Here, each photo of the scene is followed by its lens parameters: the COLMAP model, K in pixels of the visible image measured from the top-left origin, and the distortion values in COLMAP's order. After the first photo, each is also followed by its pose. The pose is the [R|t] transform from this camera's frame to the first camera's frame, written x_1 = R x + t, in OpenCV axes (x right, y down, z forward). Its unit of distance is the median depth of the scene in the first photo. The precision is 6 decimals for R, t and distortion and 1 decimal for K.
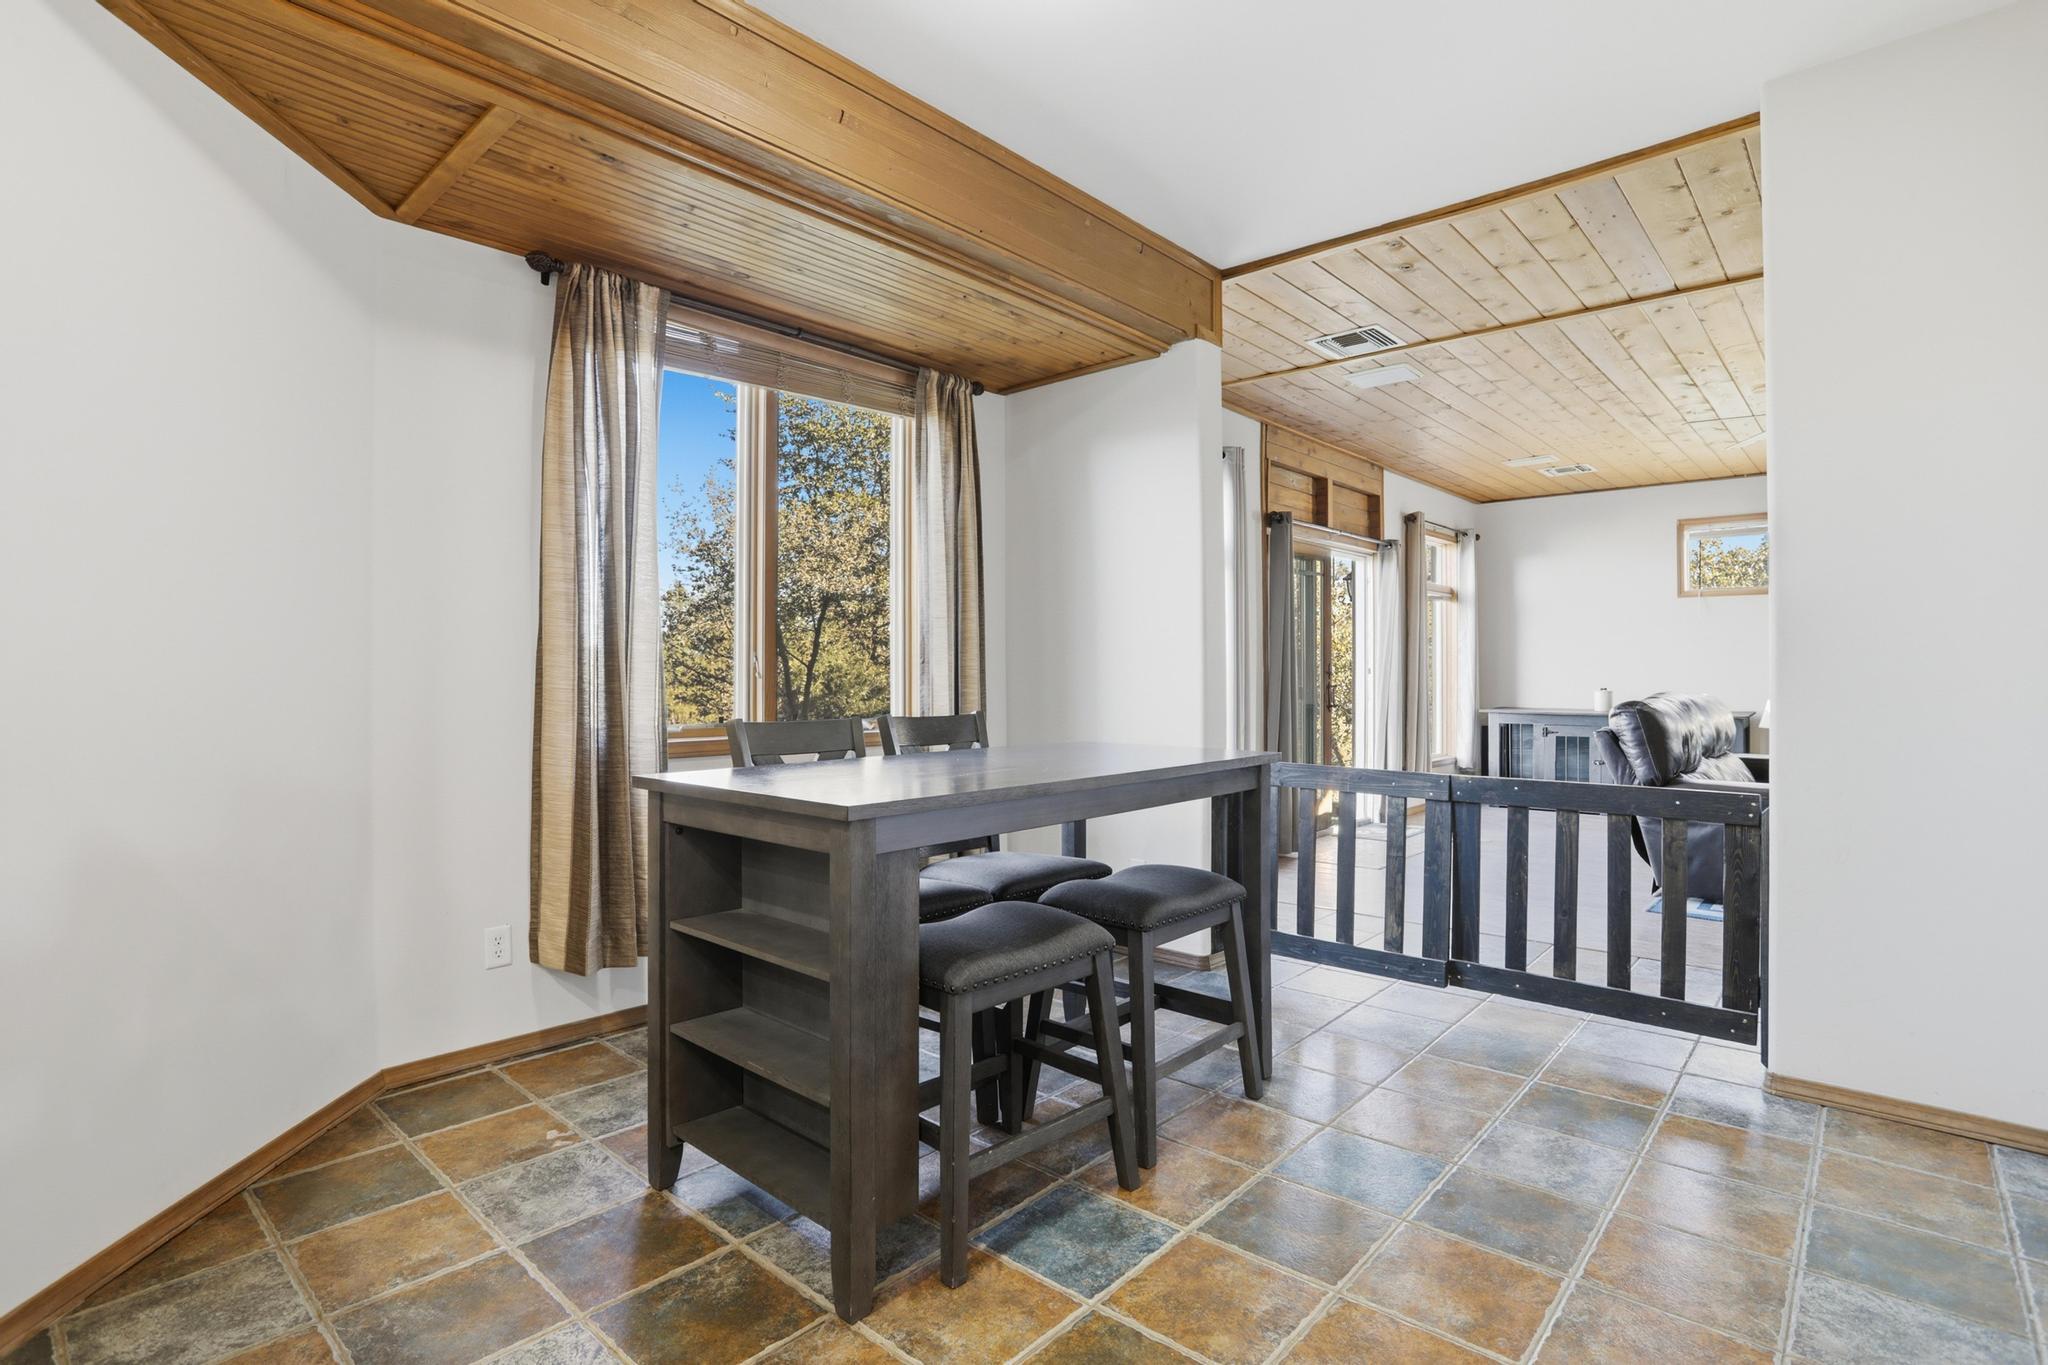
lens RADIAL K [[998.0, 0, 1015.8], [0, 998.0, 678.2], [0, 0, 1]] dist [-0.072699, 0.032980]
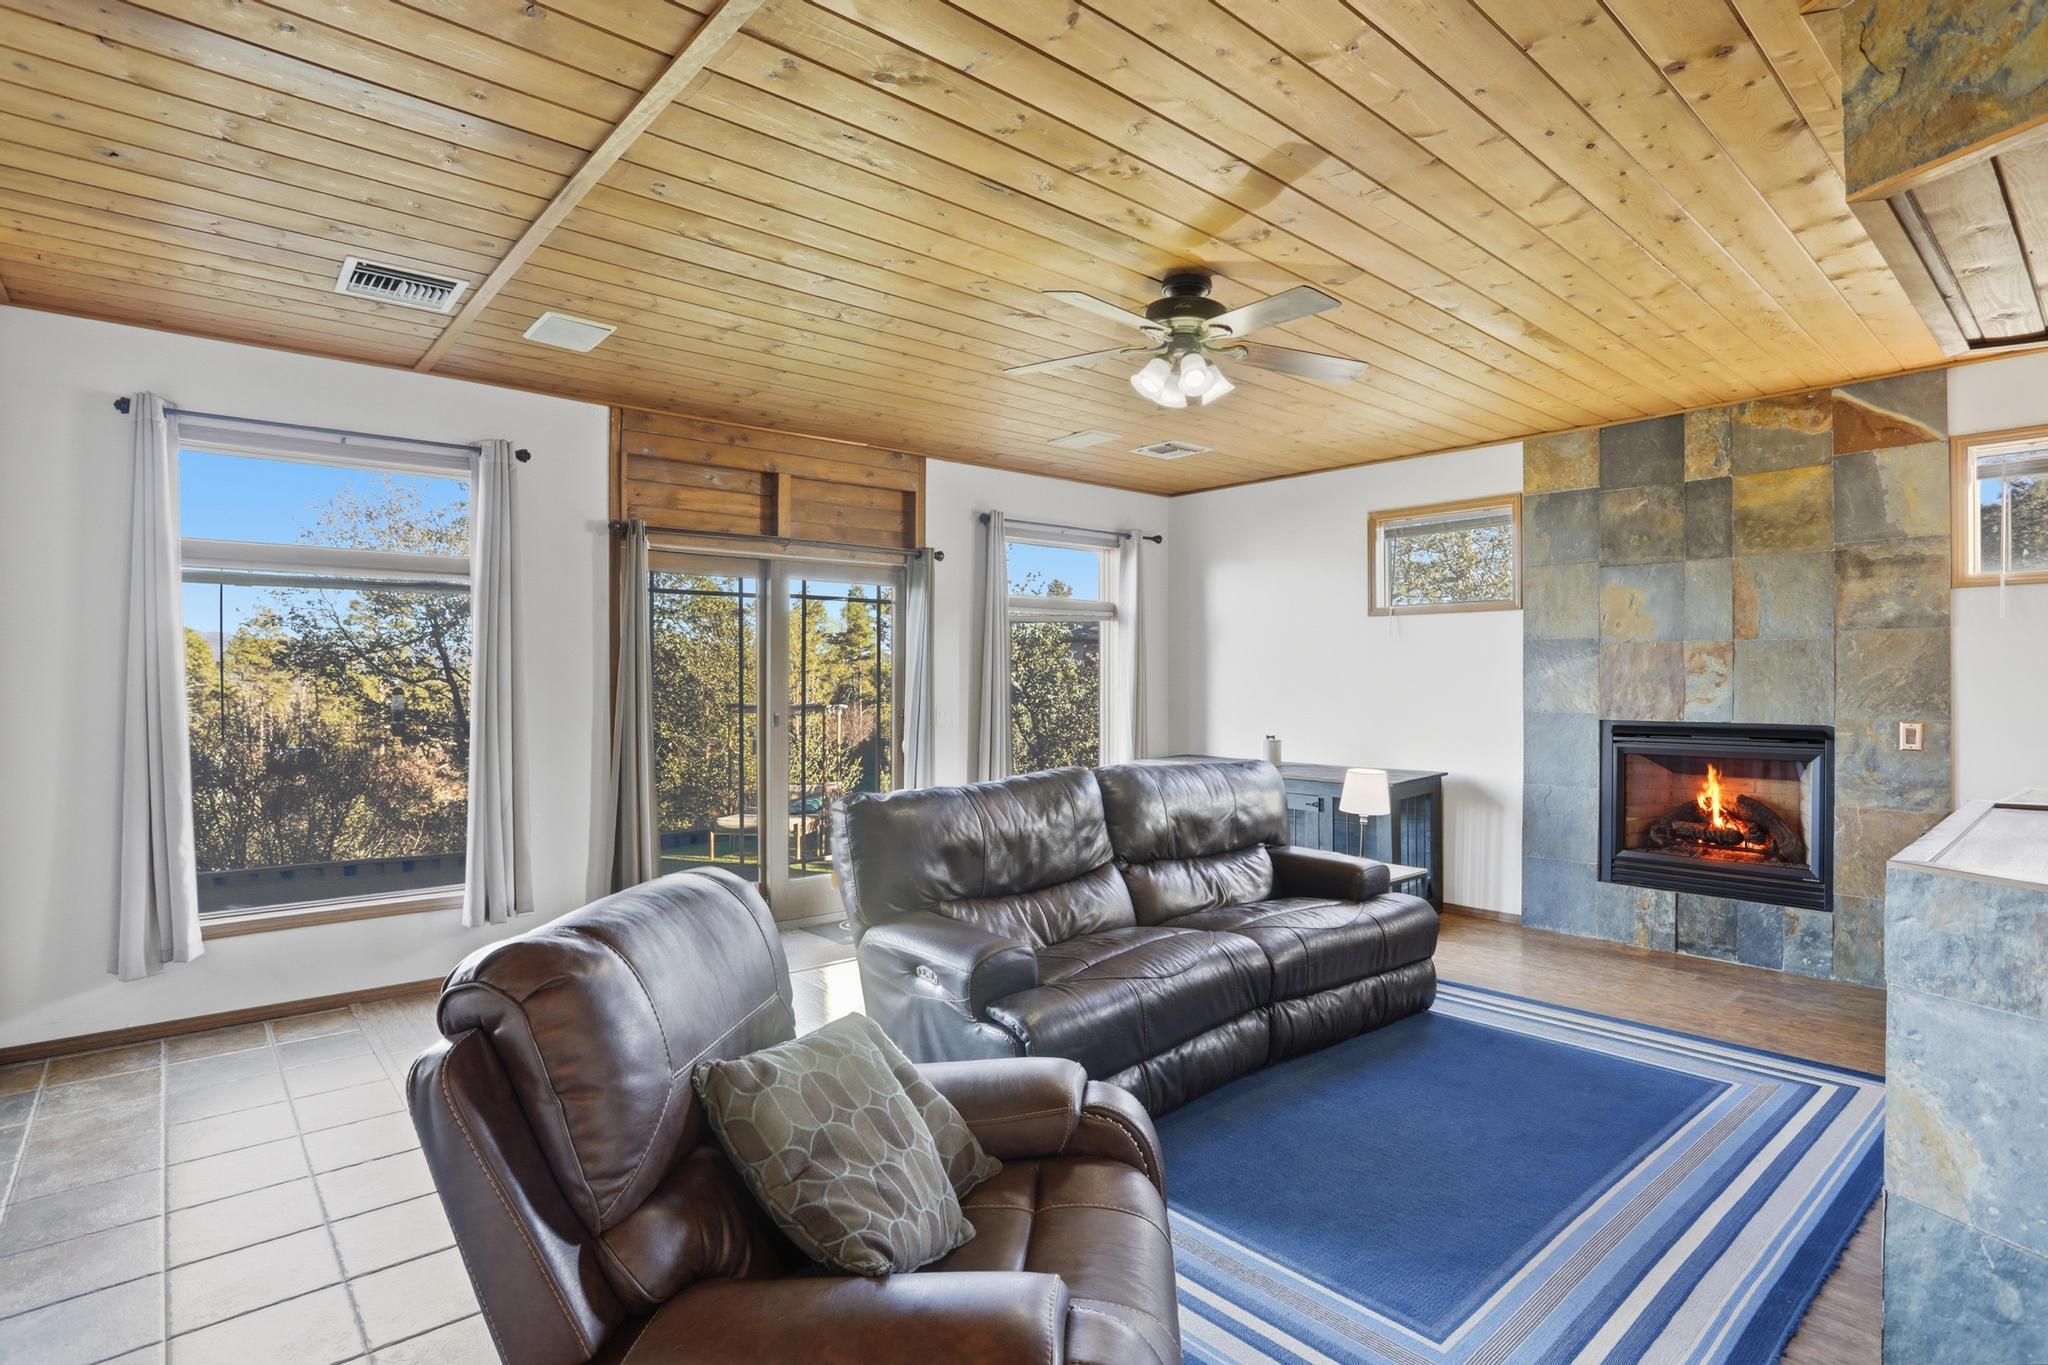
lens RADIAL K [[1016.6, 0, 1018.9], [0, 1016.6, 673.3], [0, 0, 1]] dist [-0.075589, 0.035332]
pose [[0.992899, -0.002252, -0.118938, 0.508545], [0.001020, 0.999945, -0.010417, -0.031614], [0.118955, 0.010222, 0.992847, 0.203745]]
